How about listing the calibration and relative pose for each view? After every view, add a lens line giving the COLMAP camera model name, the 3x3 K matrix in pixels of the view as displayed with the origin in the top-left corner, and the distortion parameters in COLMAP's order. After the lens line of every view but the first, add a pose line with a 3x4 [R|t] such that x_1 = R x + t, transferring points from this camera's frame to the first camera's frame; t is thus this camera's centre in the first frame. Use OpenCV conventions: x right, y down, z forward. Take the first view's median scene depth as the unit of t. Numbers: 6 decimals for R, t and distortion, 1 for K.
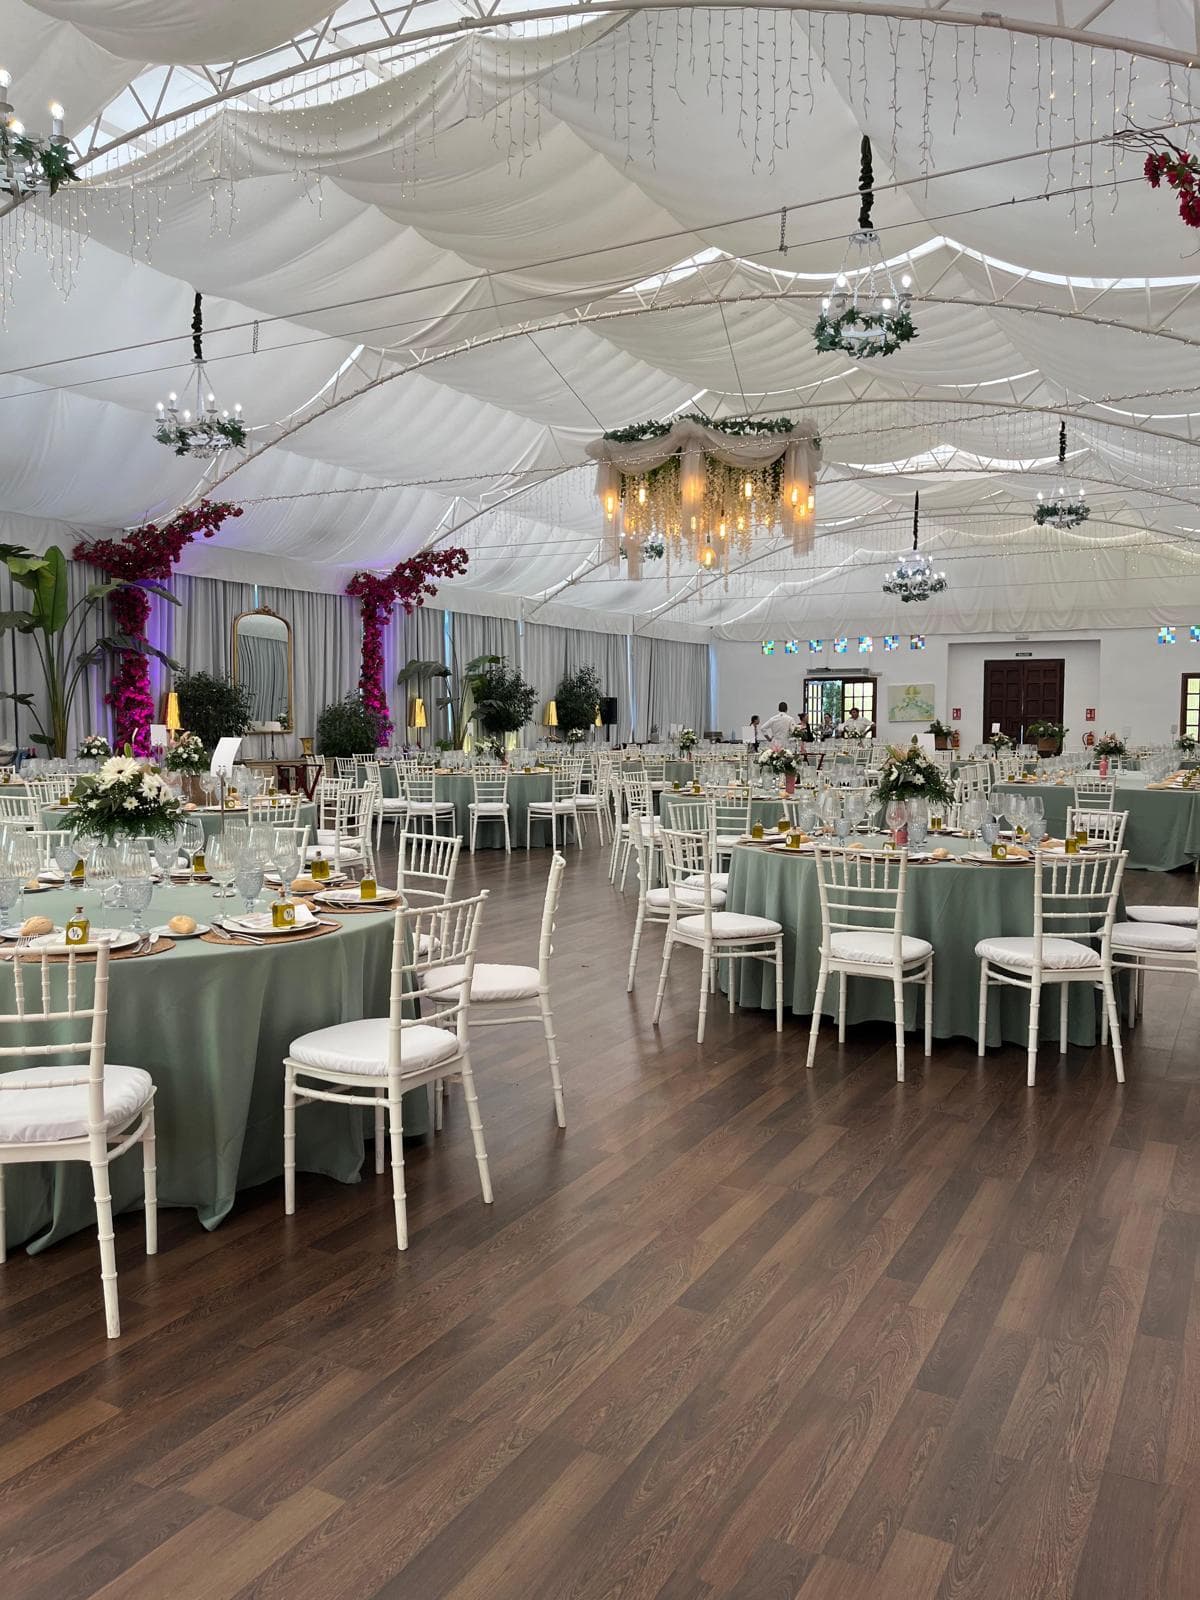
lens RADIAL K [[1255.8, 0, 597.8], [0, 1255.8, 791.7], [0, 0, 1]] dist [0.066984, -0.029847]
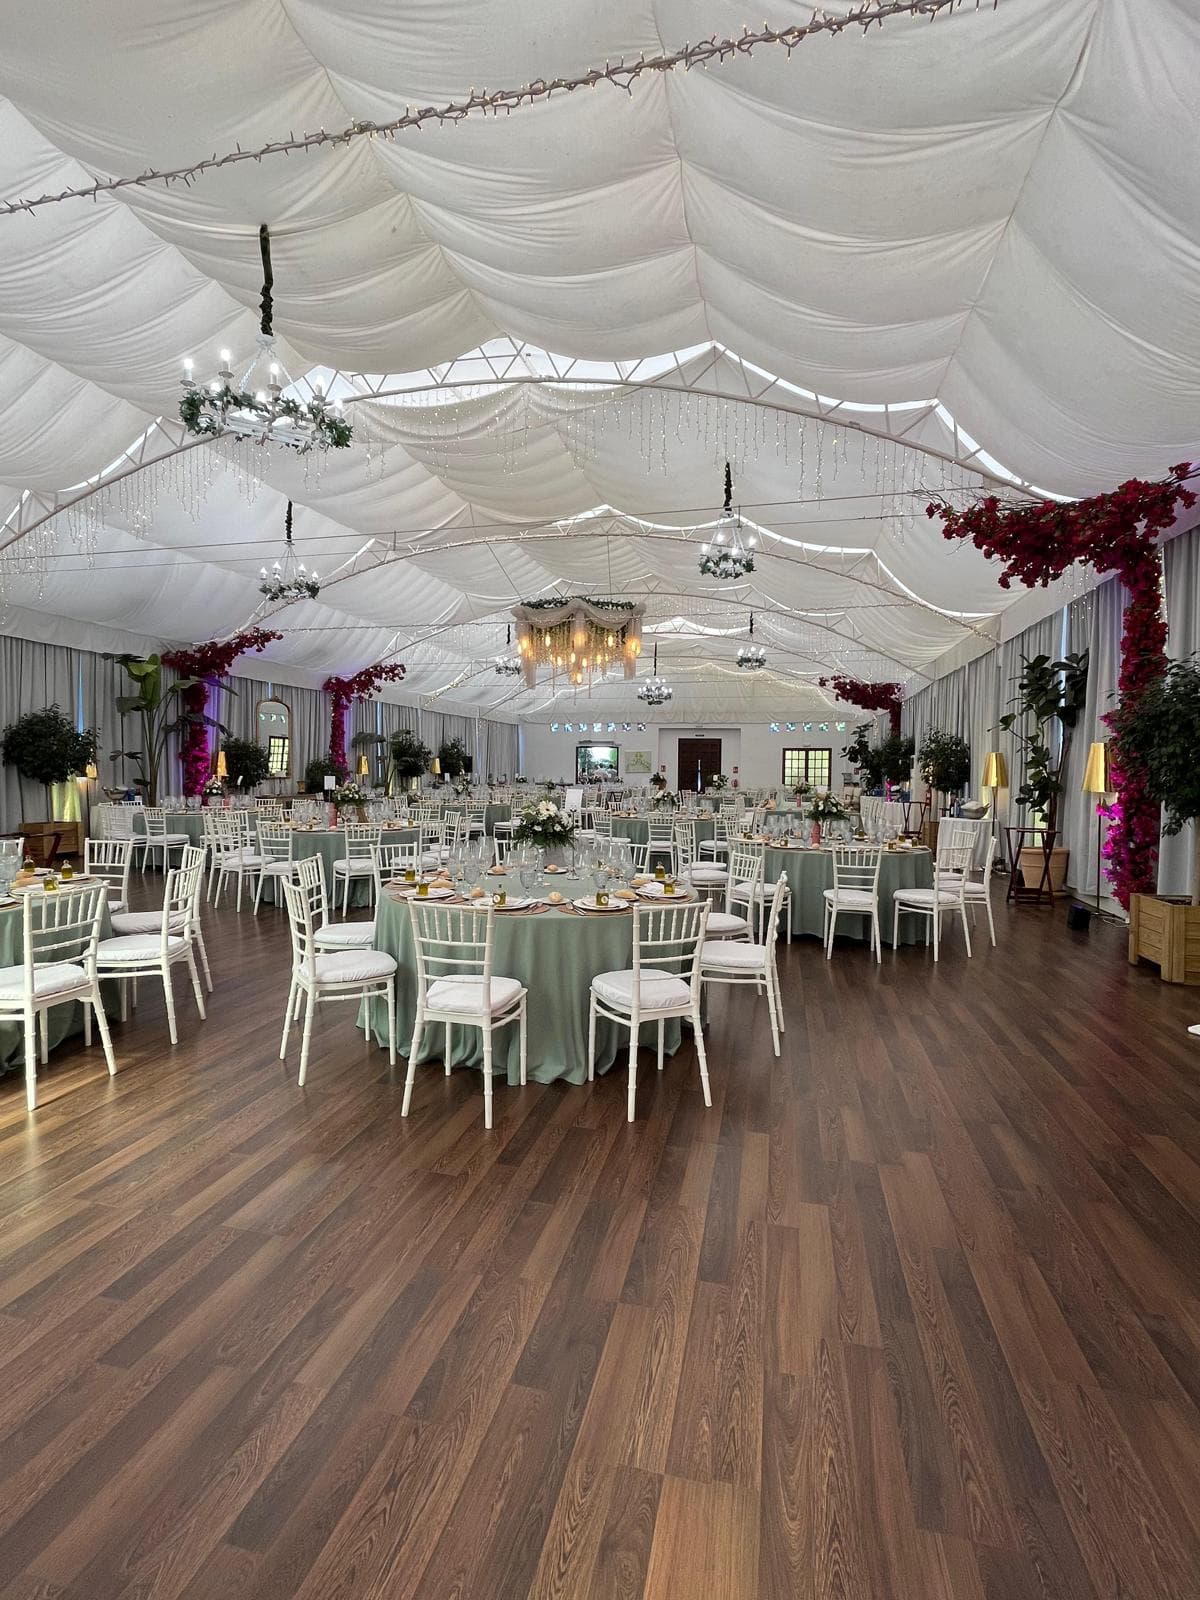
lens RADIAL K [[767.0, 0, 599.5], [0, 767.0, 810.1], [0, 0, 1]] dist [0.020097, 0.000379]
pose [[0.965563, -0.005417, 0.260113, -0.144204], [0.006162, 0.999979, -0.002049, -0.003218], [-0.260097, 0.003581, 0.965576, -0.016292]]
